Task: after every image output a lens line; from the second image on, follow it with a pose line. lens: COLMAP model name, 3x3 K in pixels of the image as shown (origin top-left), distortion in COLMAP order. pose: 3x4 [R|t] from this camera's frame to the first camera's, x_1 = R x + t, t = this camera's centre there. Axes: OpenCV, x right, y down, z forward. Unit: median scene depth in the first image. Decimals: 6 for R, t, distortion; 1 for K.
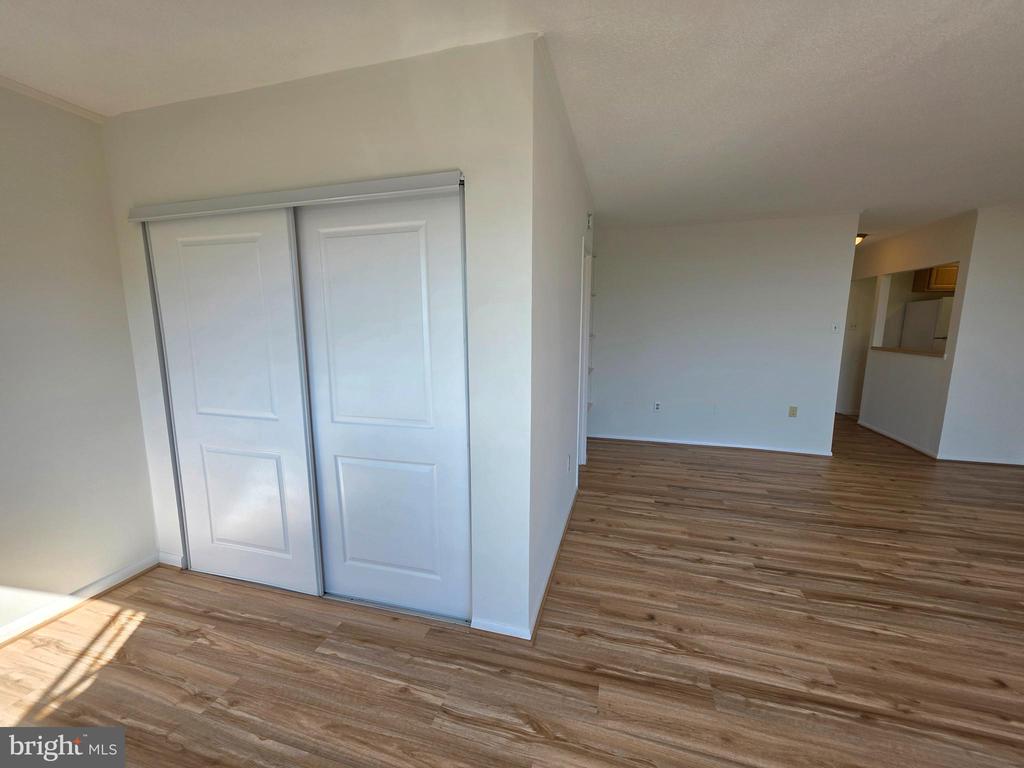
lens RADIAL K [[408.5, 0, 512.0], [0, 408.5, 384.0], [0, 0, 1]] dist [0.000289, 0.000205]
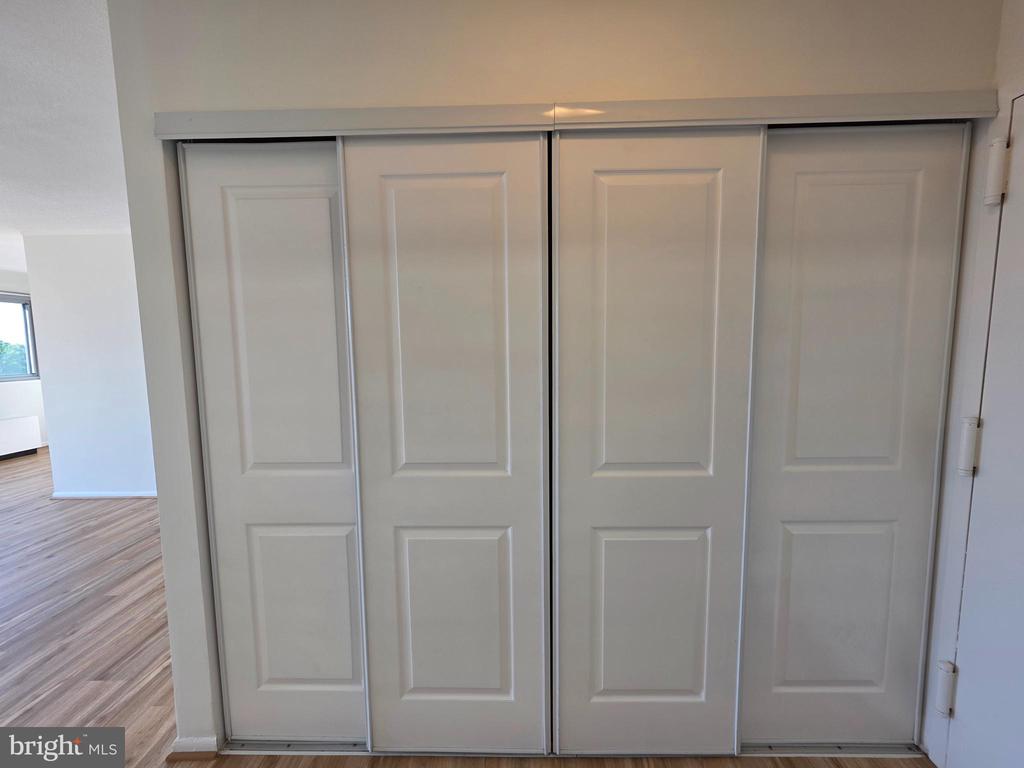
lens RADIAL K [[410.8, 0, 512.0], [0, 410.8, 384.0], [0, 0, 1]] dist [0.002561, -0.000185]
pose [[0.253867, 0.088029, -0.963225, 2.388094], [-0.132924, 0.989576, 0.055404, -0.350624], [0.958062, 0.113970, 0.262922, 2.383289]]
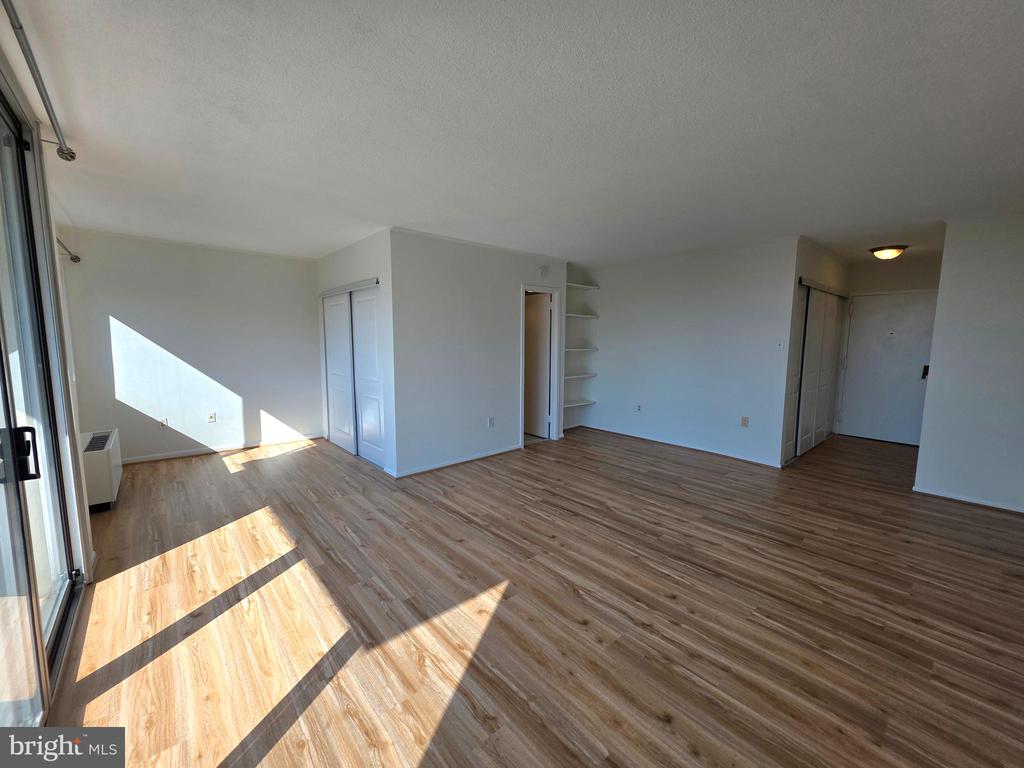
lens RADIAL K [[410.8, 0, 512.0], [0, 410.8, 384.0], [0, 0, 1]] dist [0.002561, -0.000185]
pose [[0.841778, 0.066611, -0.535698, 1.579158], [-0.087249, 0.996098, -0.013241, 0.077787], [0.532726, 0.057886, 0.844306, -0.538521]]
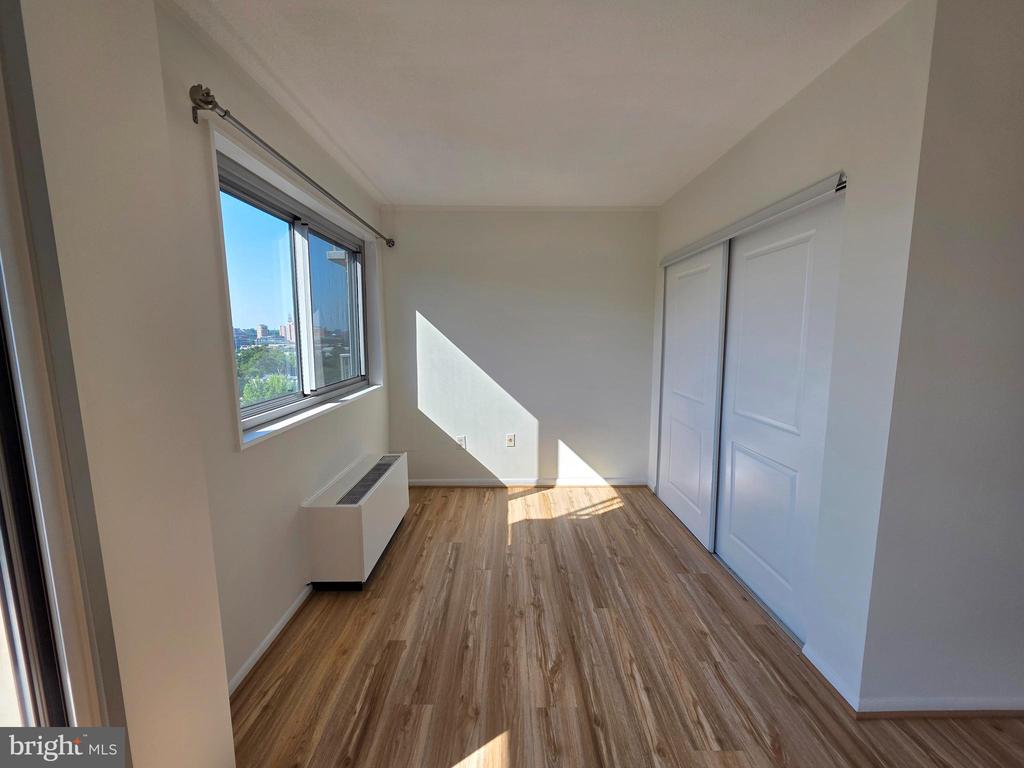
lens RADIAL K [[404.1, 0, 512.0], [0, 404.1, 384.0], [0, 0, 1]] dist [-0.009164, 0.000198]
pose [[0.284220, 0.122073, -0.950956, 0.479379], [-0.133038, 0.987287, 0.086974, -0.006494], [0.949484, 0.101794, 0.296848, 0.024458]]
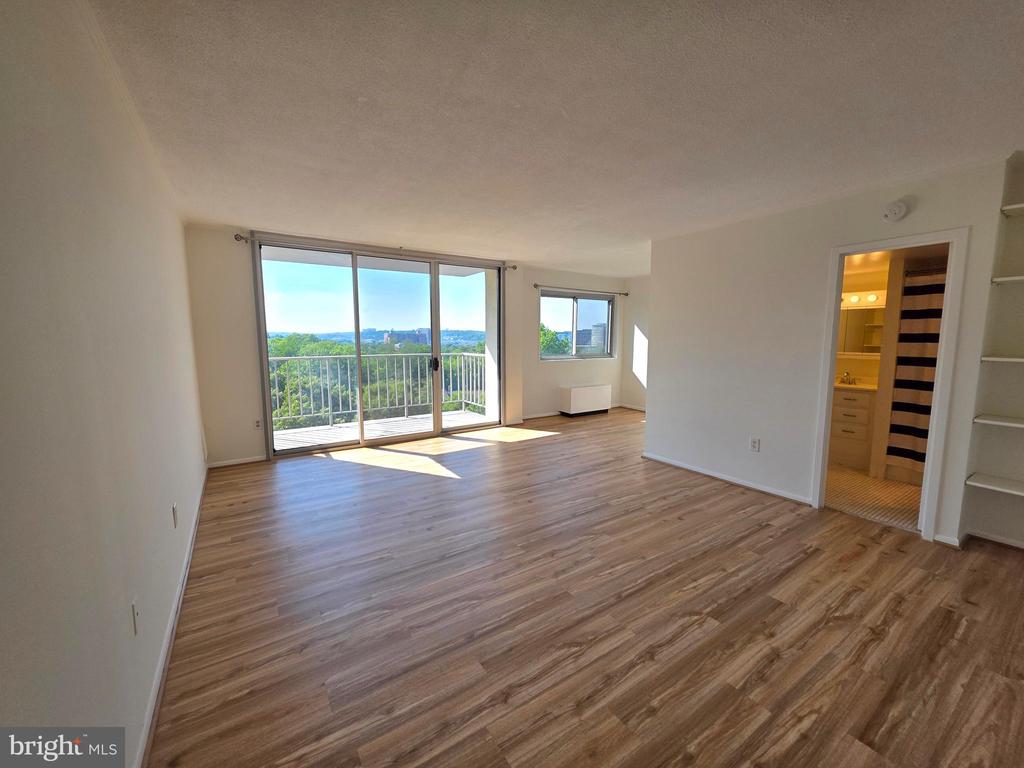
lens RADIAL K [[410.8, 0, 512.0], [0, 410.8, 384.0], [0, 0, 1]] dist [0.002561, -0.000185]
pose [[-0.652701, 0.088113, -0.752474, 2.257759], [-0.113574, 0.970611, 0.212170, -0.248286], [0.749054, 0.223945, -0.623511, 1.709561]]
